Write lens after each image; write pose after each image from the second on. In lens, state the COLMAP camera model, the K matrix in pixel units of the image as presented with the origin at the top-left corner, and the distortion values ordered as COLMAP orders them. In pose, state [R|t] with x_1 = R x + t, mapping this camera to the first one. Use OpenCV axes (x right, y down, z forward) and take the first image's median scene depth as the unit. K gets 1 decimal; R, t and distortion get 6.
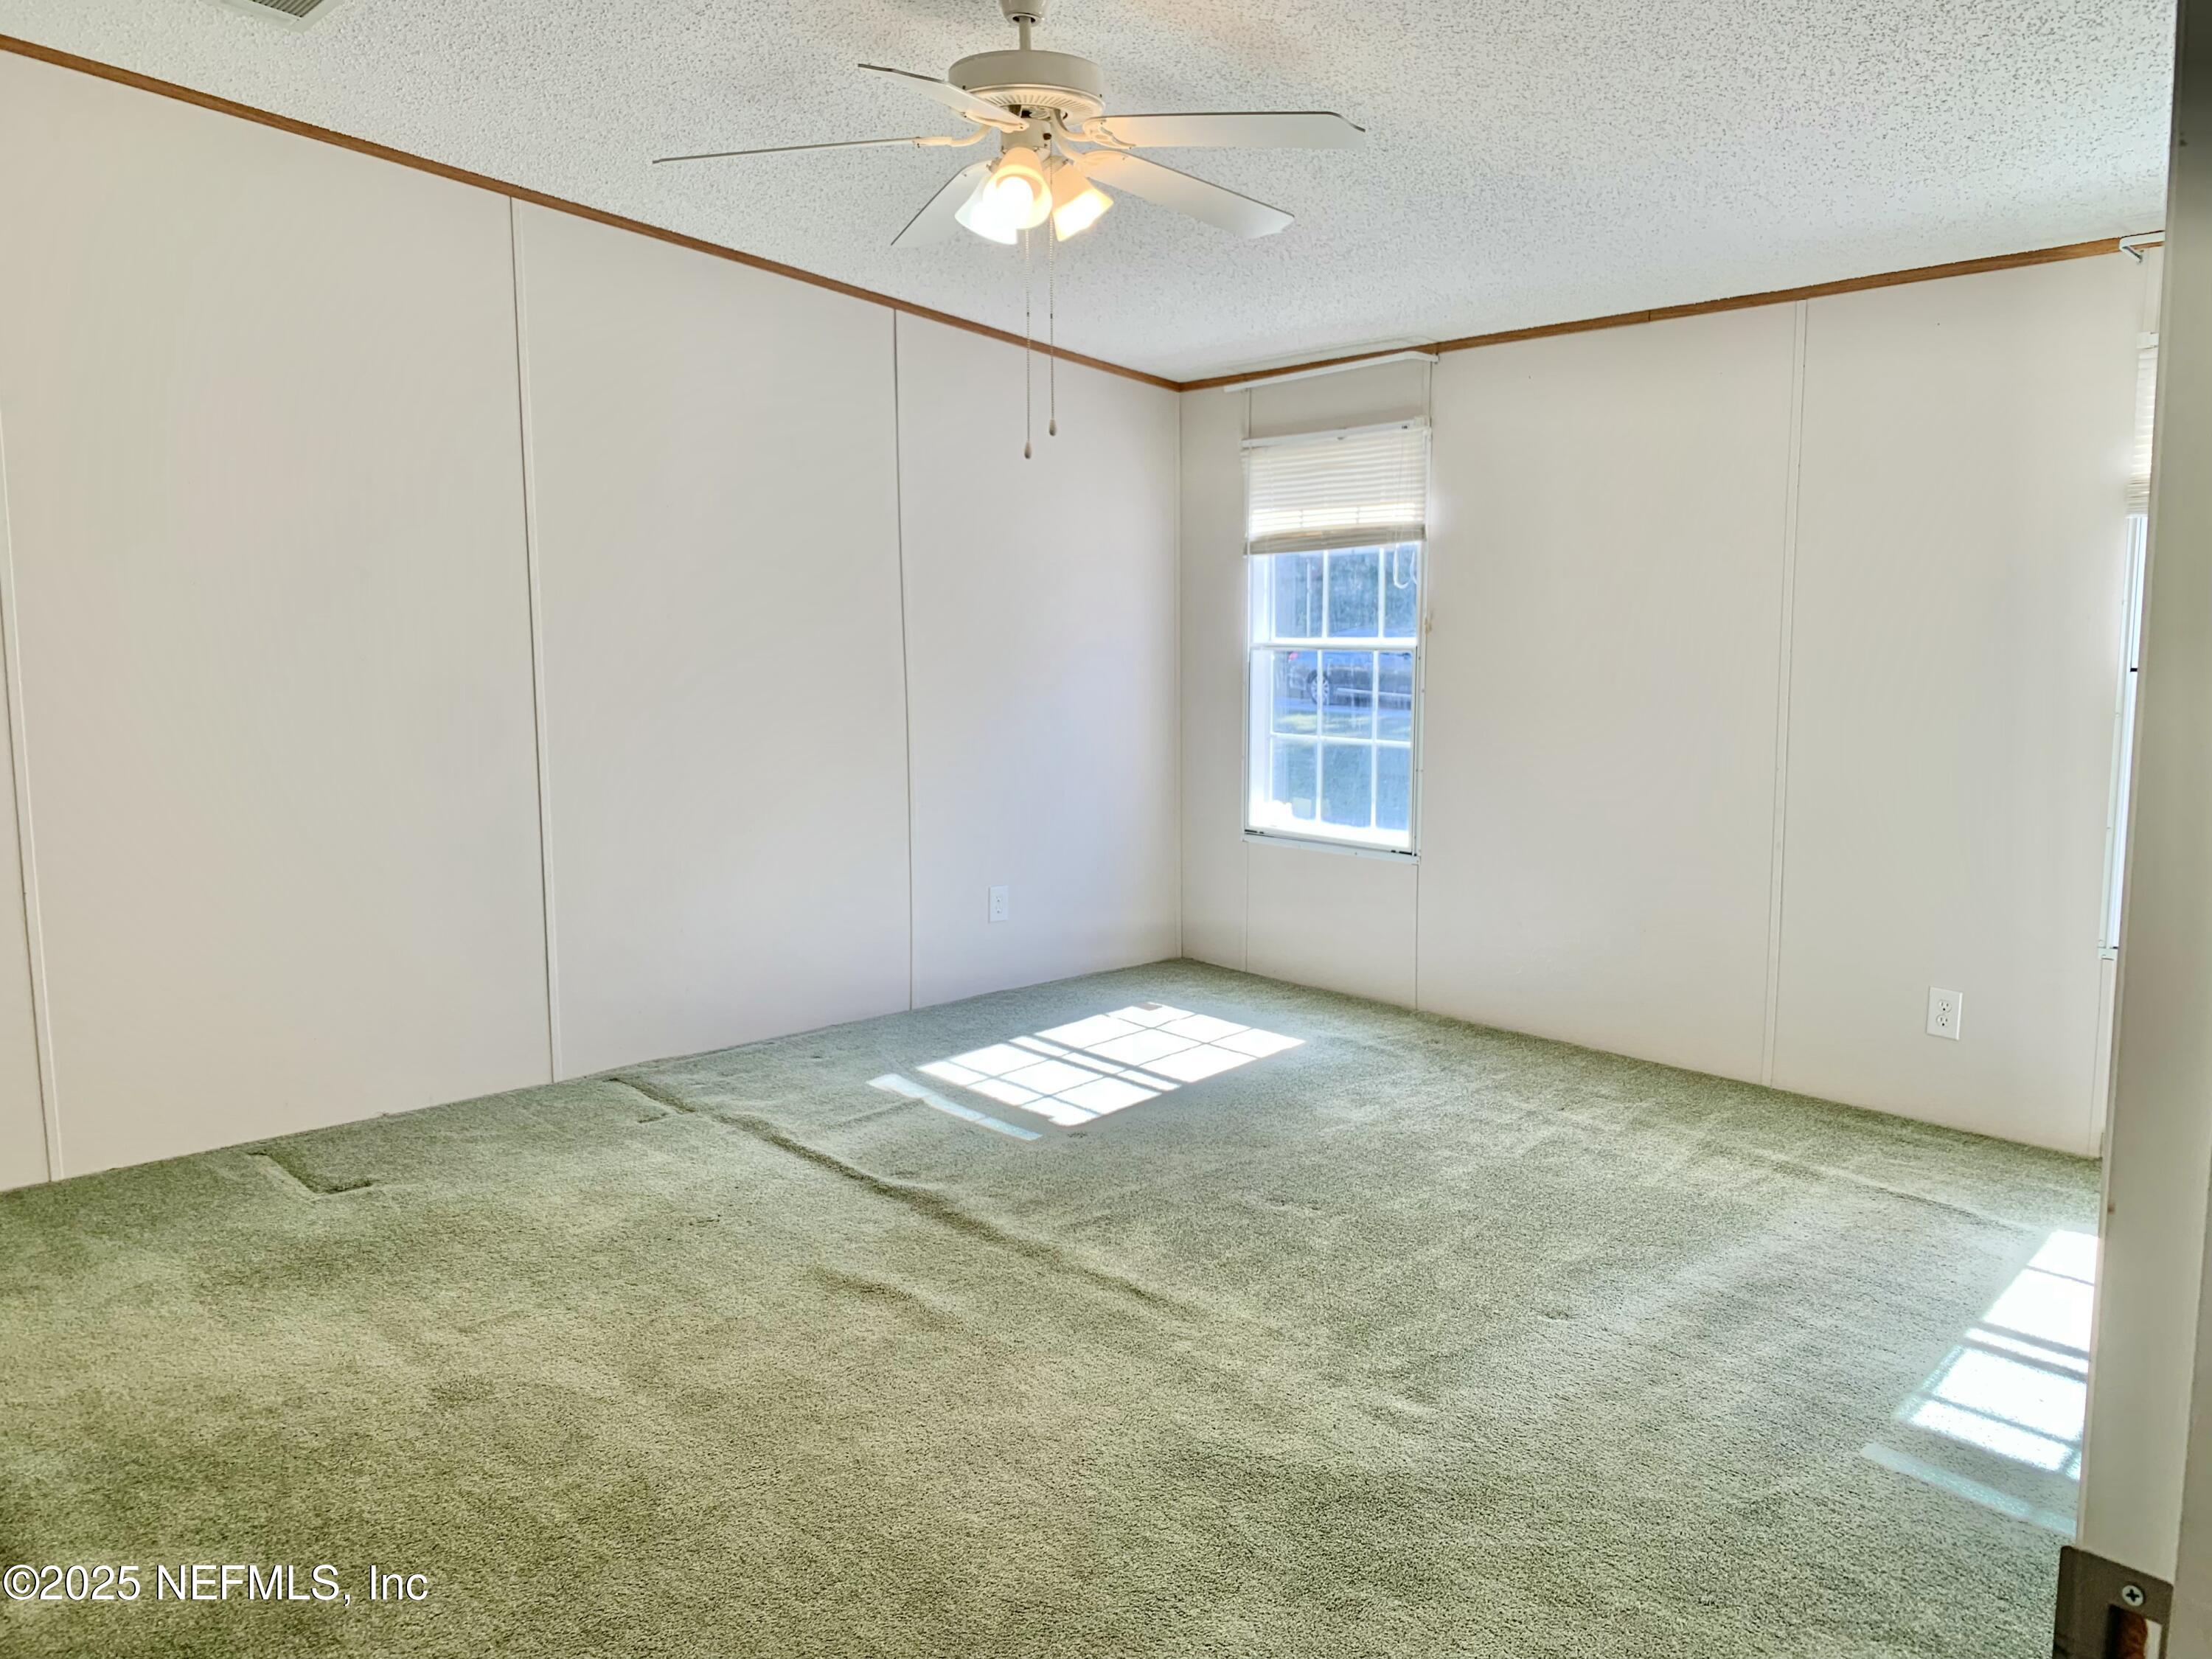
lens RADIAL K [[1684.8, 0, 1117.0], [0, 1684.8, 816.0], [0, 0, 1]] dist [0.114565, -0.211370]
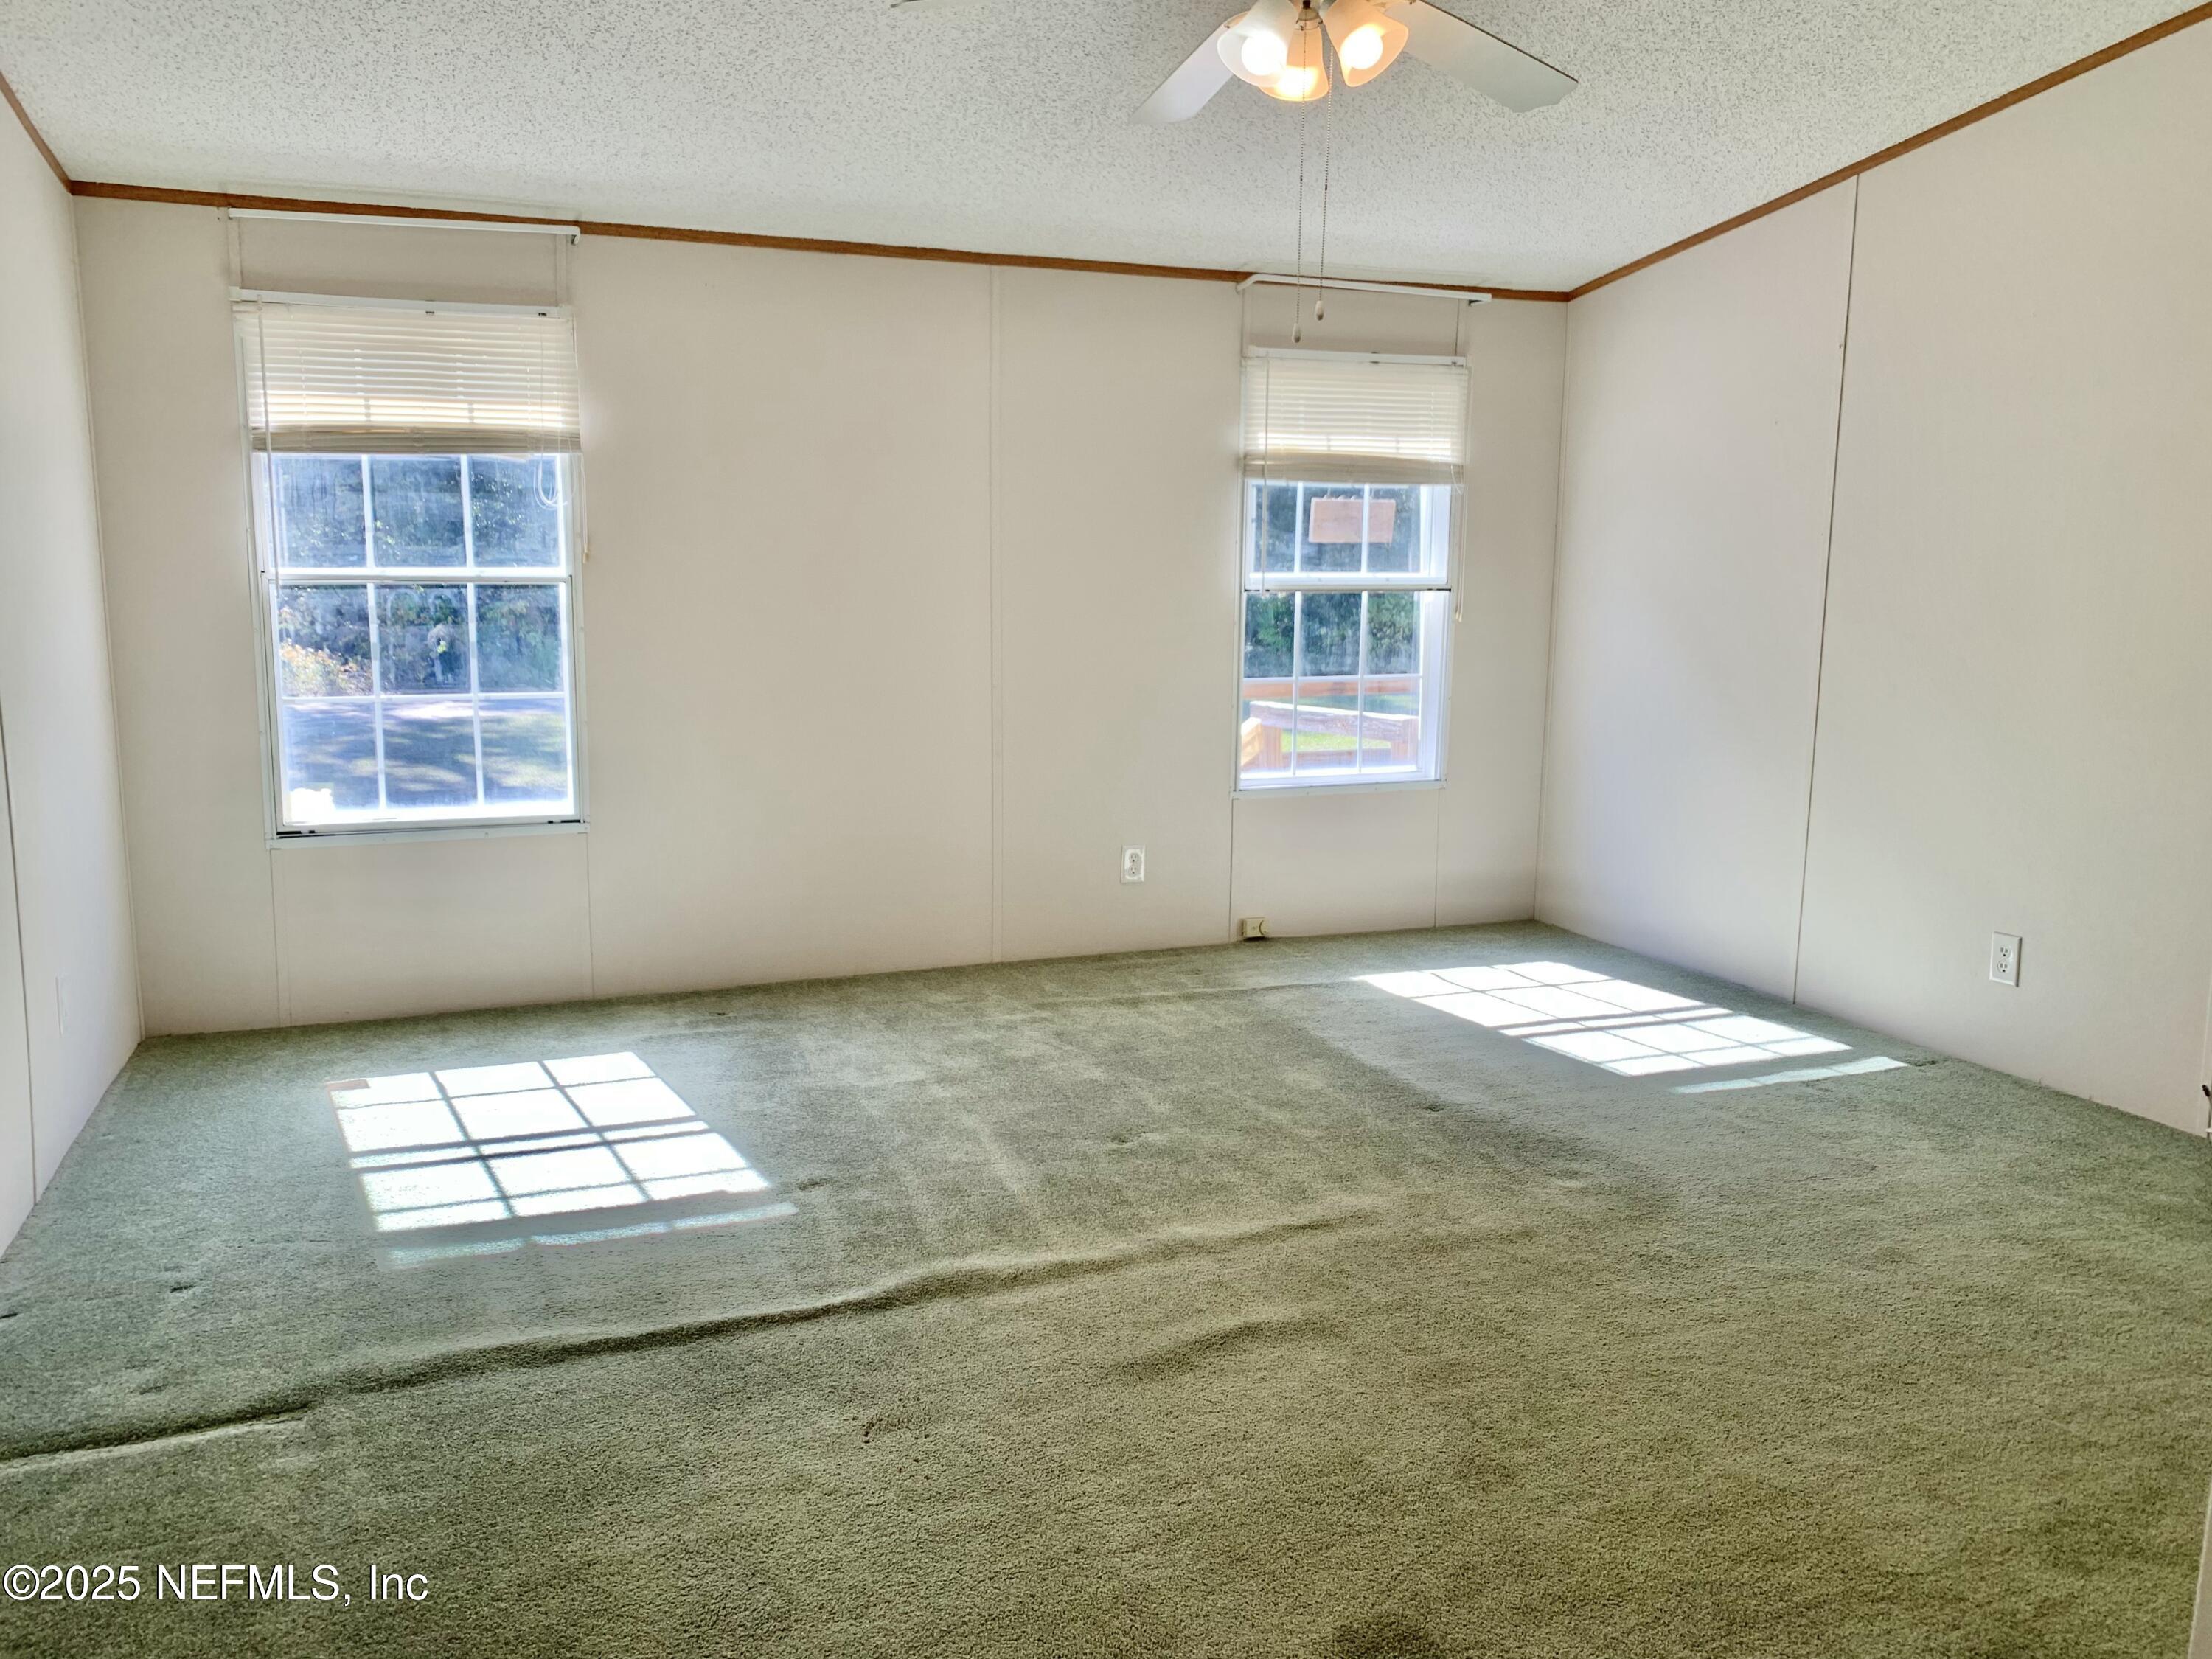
lens RADIAL K [[1684.8, 0, 1117.0], [0, 1684.8, 816.0], [0, 0, 1]] dist [0.114565, -0.211370]
pose [[0.341888, -0.131629, 0.930476, -0.602283], [0.109680, 0.988964, 0.099603, -0.040413], [-0.933318, 0.068002, 0.352552, 0.499395]]
